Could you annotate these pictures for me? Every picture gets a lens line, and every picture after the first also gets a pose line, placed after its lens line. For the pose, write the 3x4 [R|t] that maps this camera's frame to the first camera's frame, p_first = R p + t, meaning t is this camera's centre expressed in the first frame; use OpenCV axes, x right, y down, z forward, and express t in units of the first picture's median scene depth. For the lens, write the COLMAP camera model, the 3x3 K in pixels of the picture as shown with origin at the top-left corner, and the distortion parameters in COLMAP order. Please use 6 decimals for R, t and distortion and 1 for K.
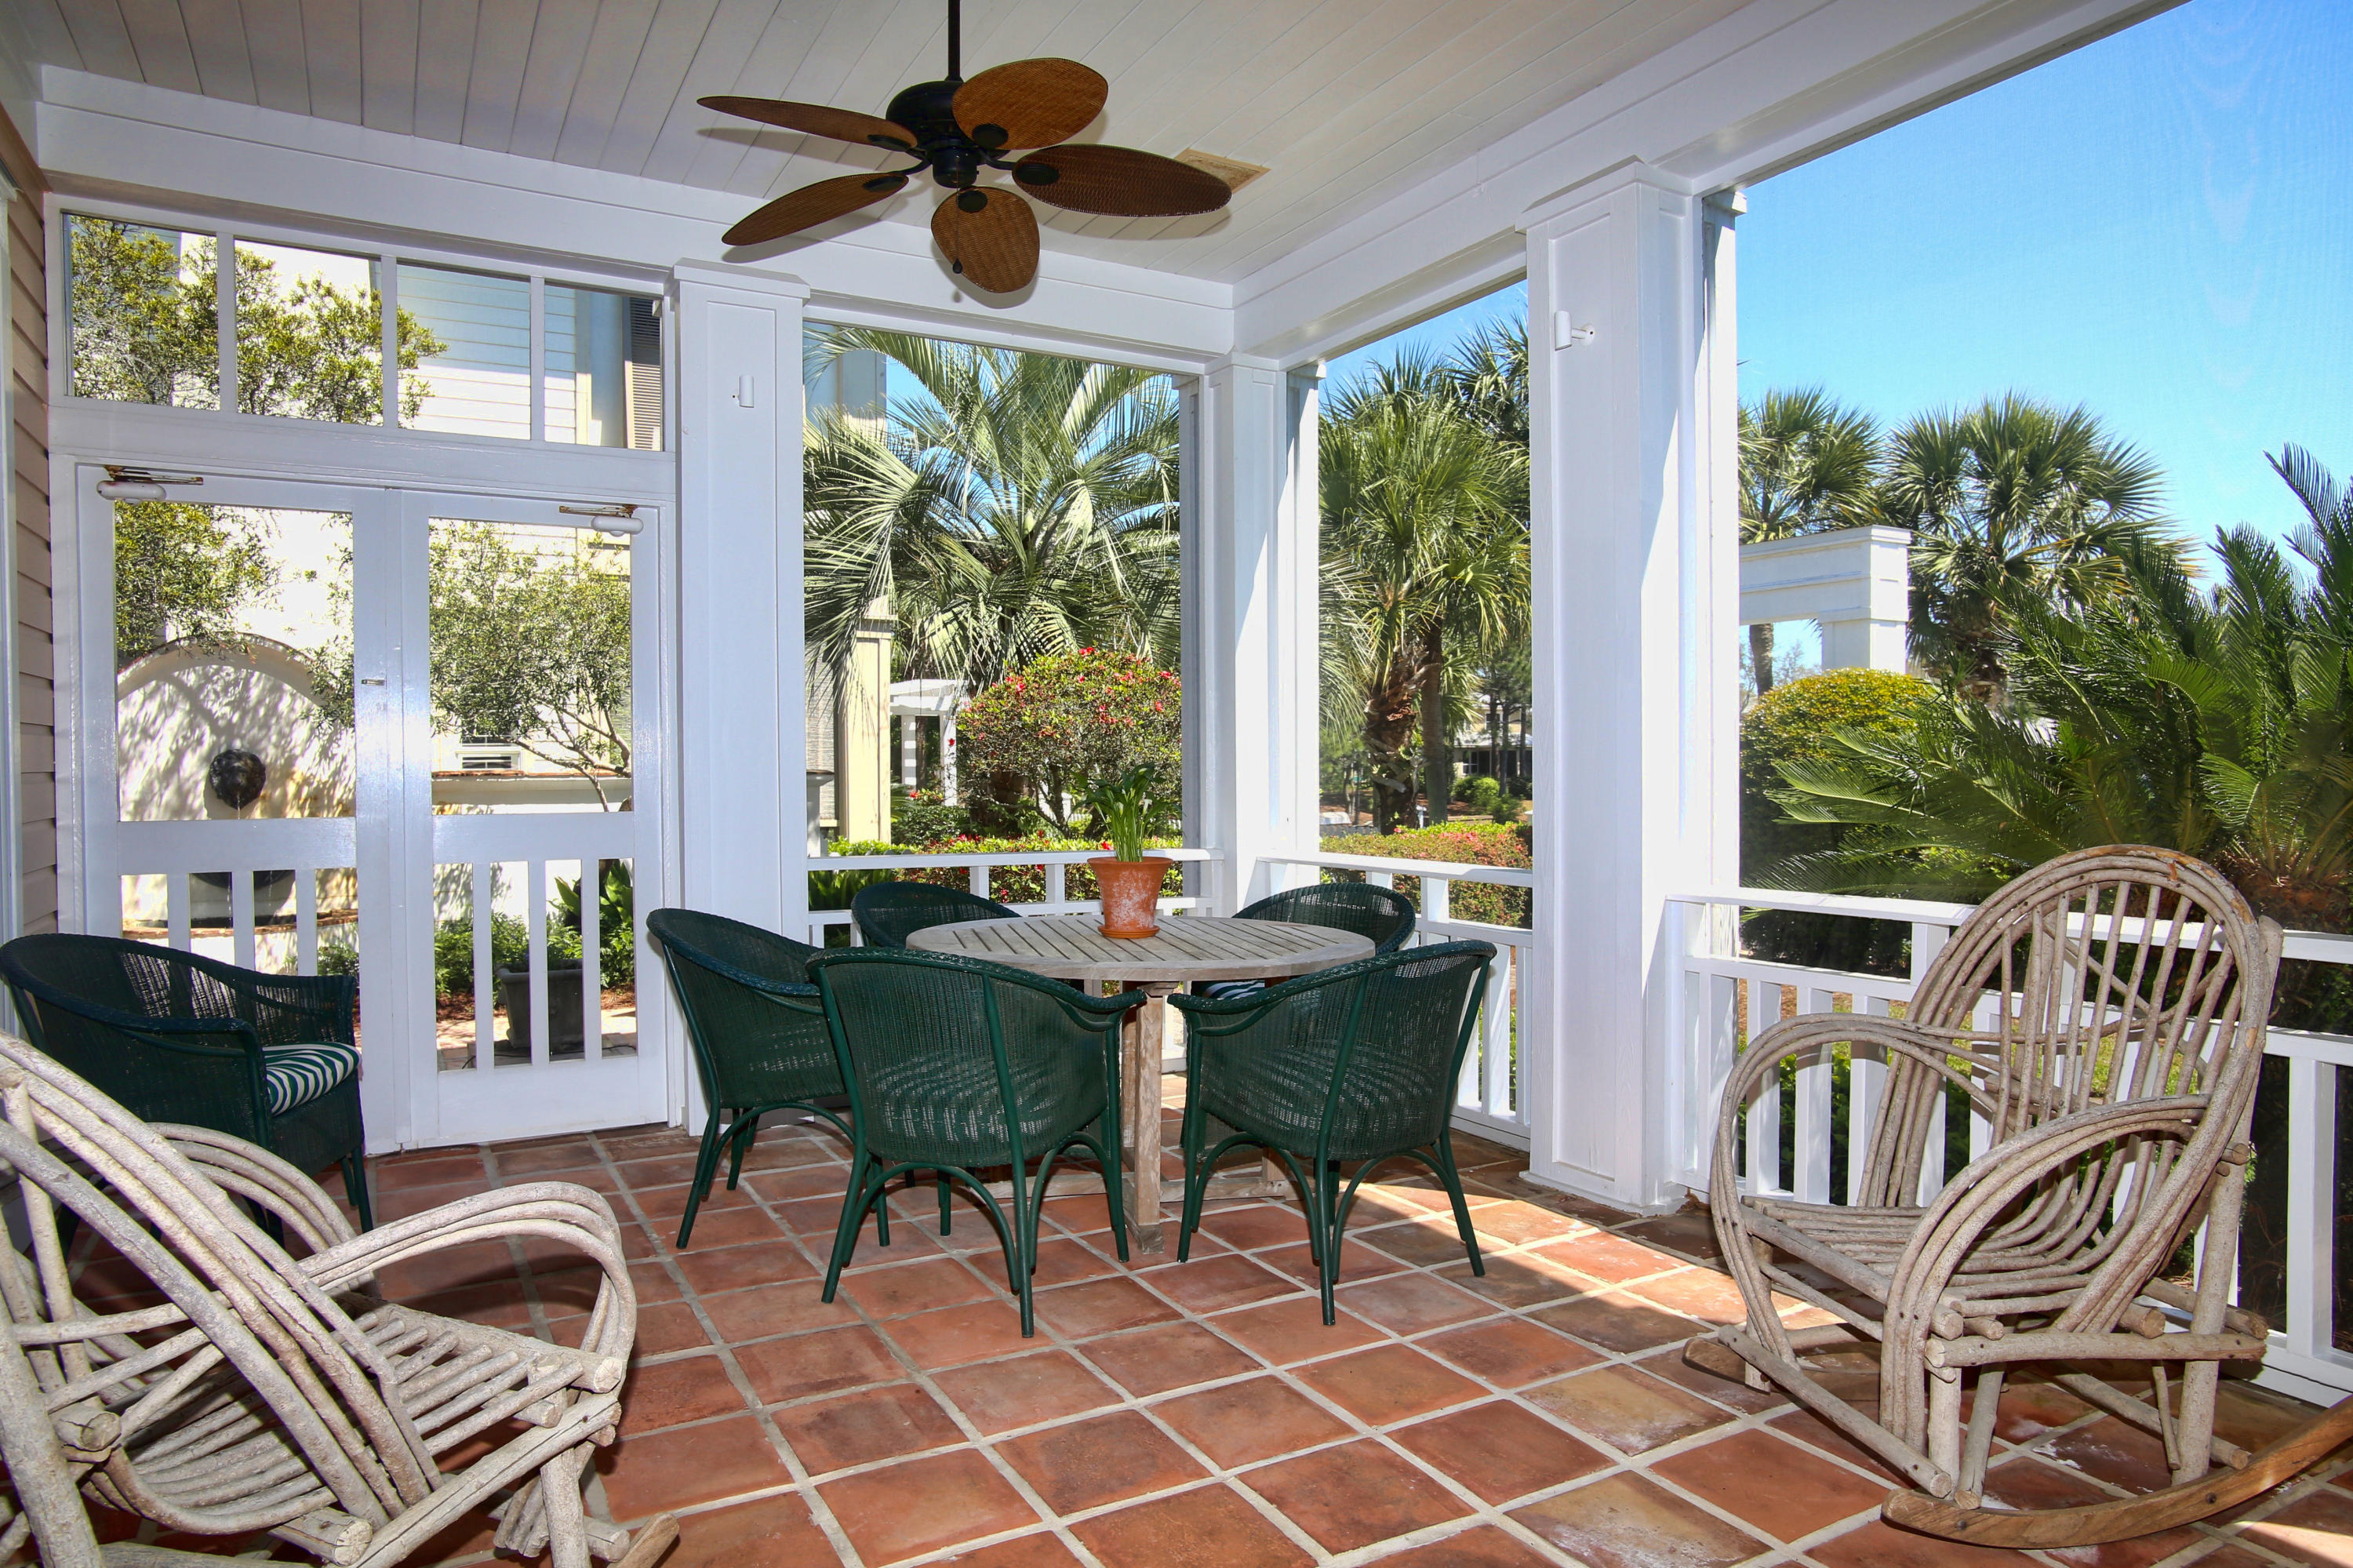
lens RADIAL K [[1437.1, 0, 1176.5], [0, 1437.1, 784.0], [0, 0, 1]] dist [-0.001991, -0.000368]
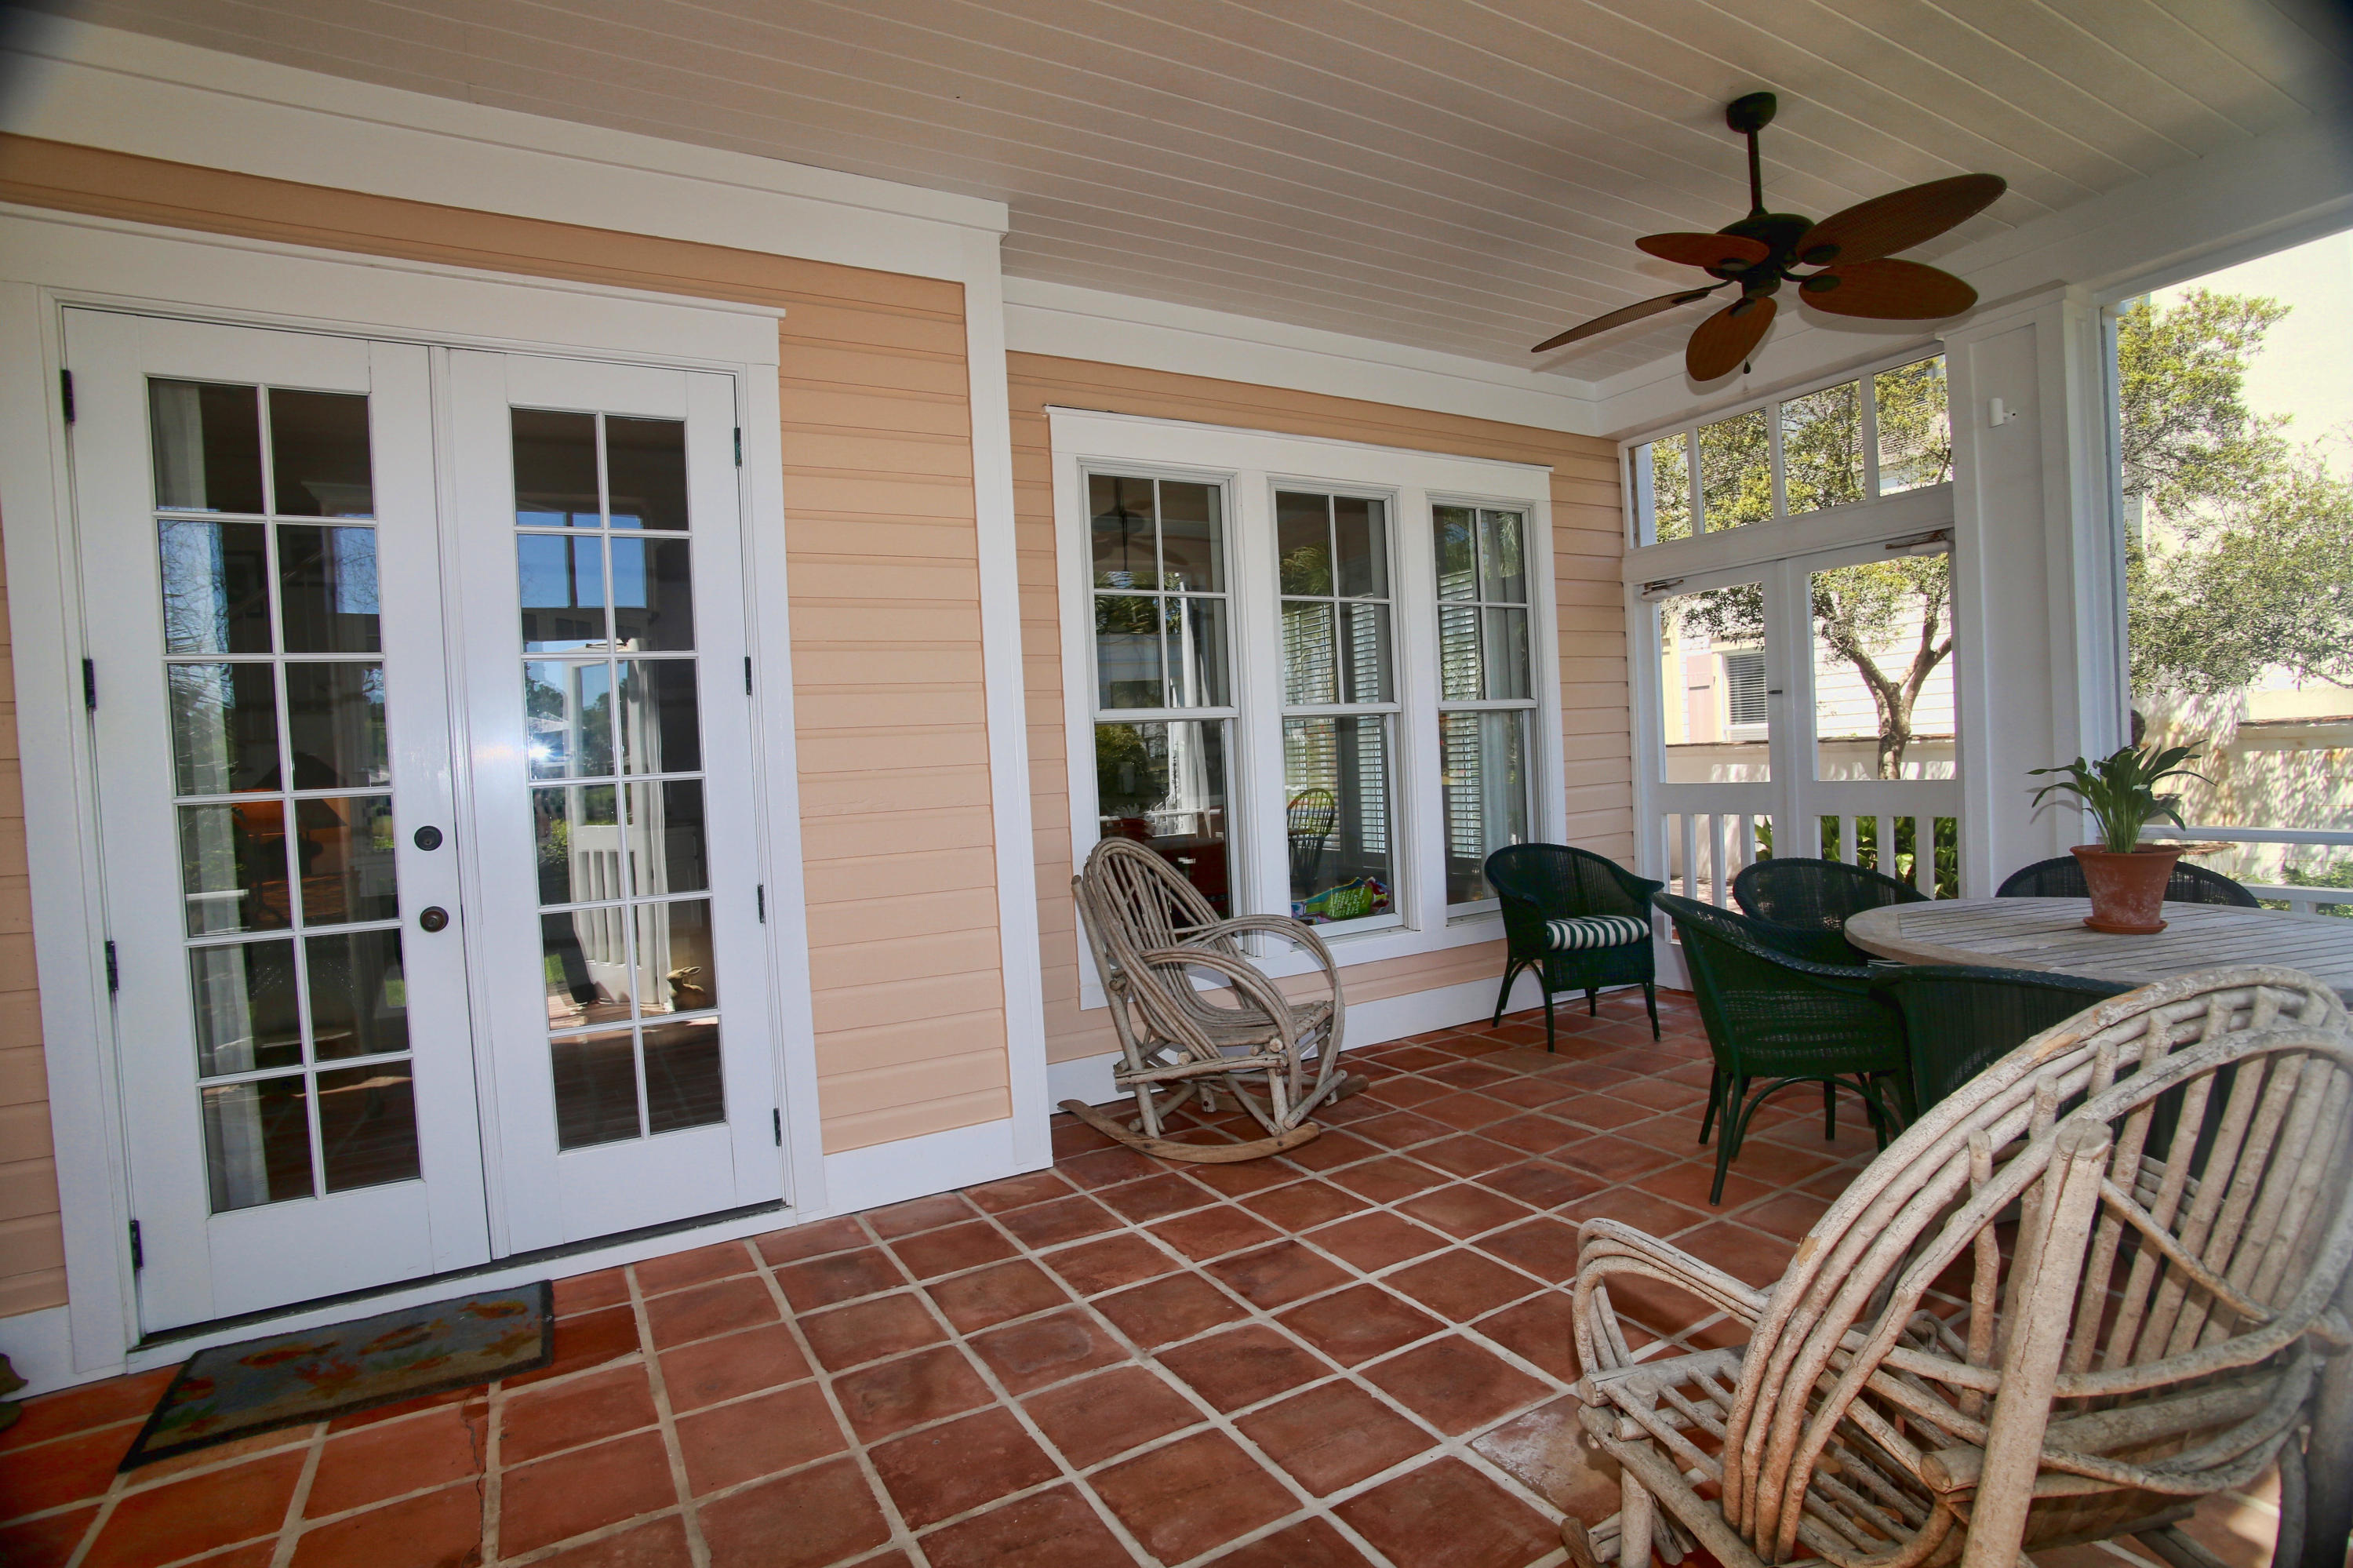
lens RADIAL K [[1155.2, 0, 1176.5], [0, 1155.2, 784.0], [0, 0, 1]] dist [-0.018741, -0.000047]
pose [[0.022726, 0.025183, -0.999425, 0.296278], [0.035362, 0.999037, 0.025978, -0.011635], [0.999116, -0.035932, 0.021814, 0.168012]]
